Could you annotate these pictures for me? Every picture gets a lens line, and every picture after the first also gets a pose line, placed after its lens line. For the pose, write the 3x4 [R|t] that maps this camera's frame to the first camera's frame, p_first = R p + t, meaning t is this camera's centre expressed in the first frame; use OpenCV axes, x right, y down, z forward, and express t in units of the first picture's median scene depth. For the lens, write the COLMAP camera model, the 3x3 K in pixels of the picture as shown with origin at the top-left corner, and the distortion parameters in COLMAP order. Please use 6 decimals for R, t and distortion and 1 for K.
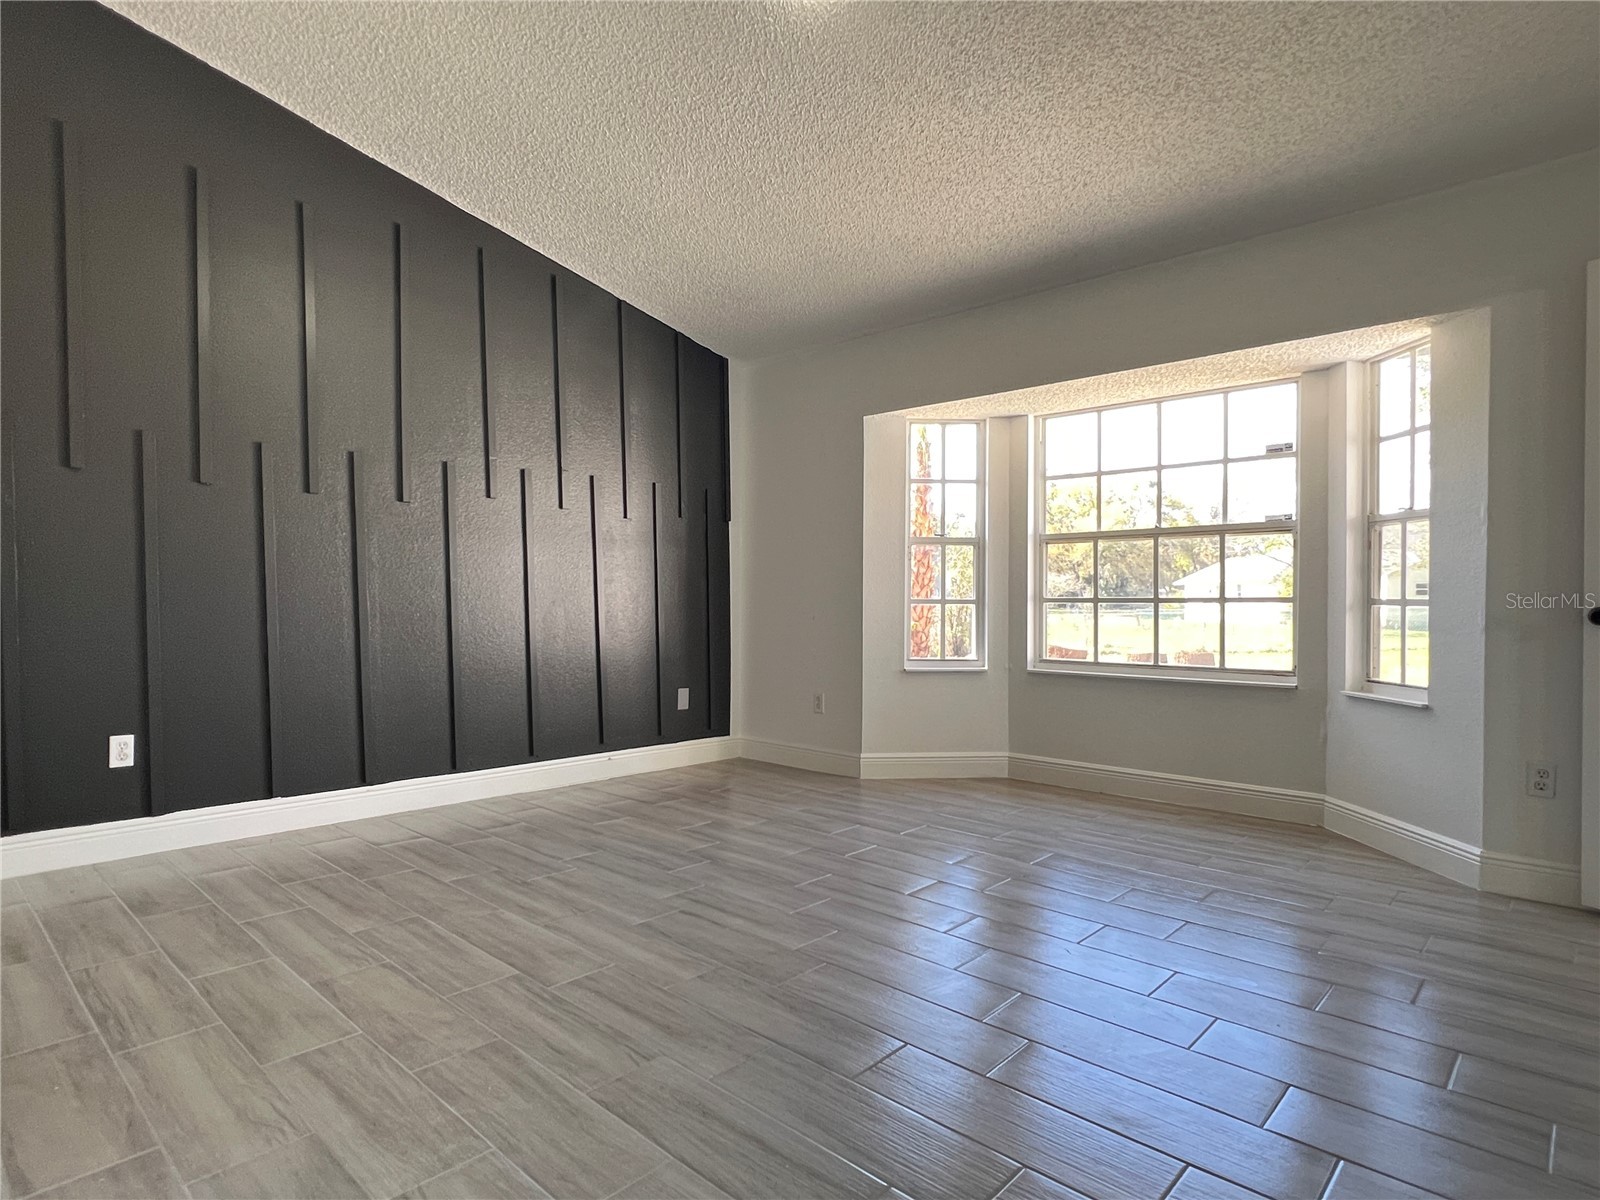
lens RADIAL K [[870.2, 0, 800.0], [0, 870.2, 600.0], [0, 0, 1]] dist [0.005520, 0.000889]
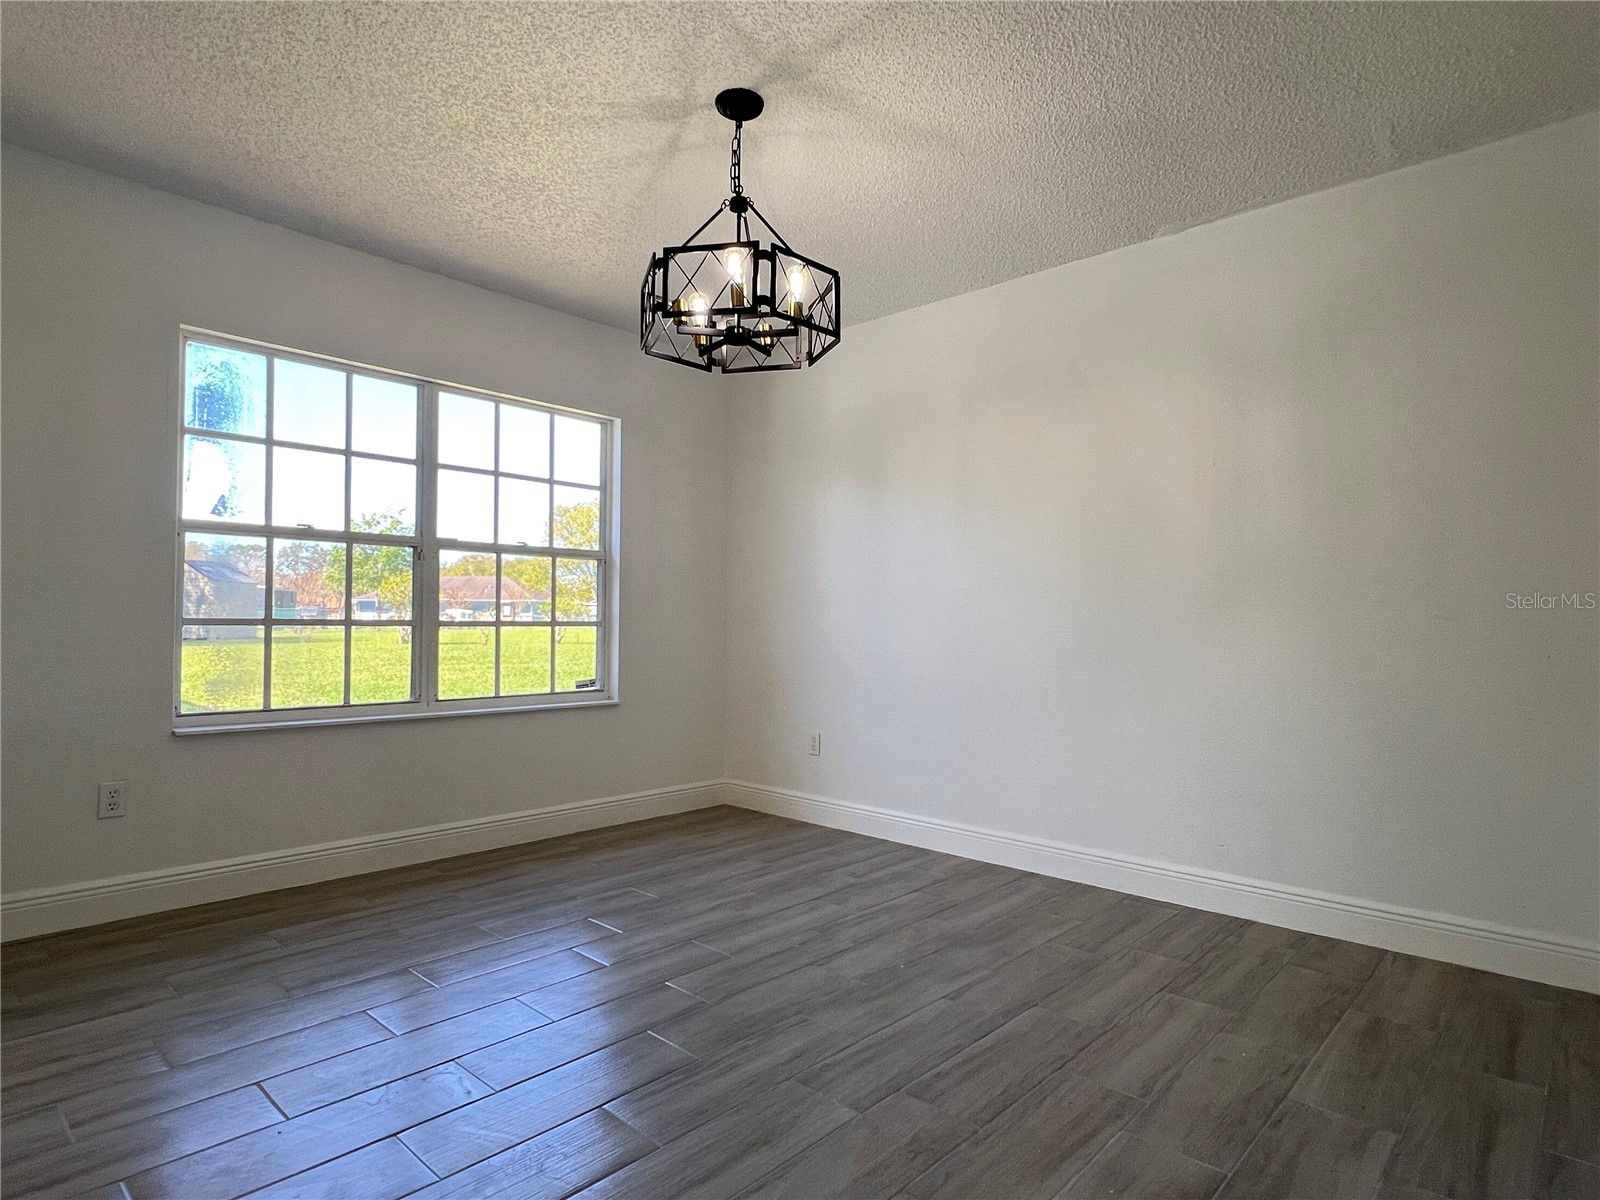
lens RADIAL K [[870.2, 0, 800.0], [0, 870.2, 600.0], [0, 0, 1]] dist [0.005520, 0.000889]
pose [[-0.001063, 0.036035, 0.999350, -0.626922], [-0.012431, 0.999273, -0.036045, 0.005740], [-0.999922, -0.012461, -0.000615, 0.761458]]
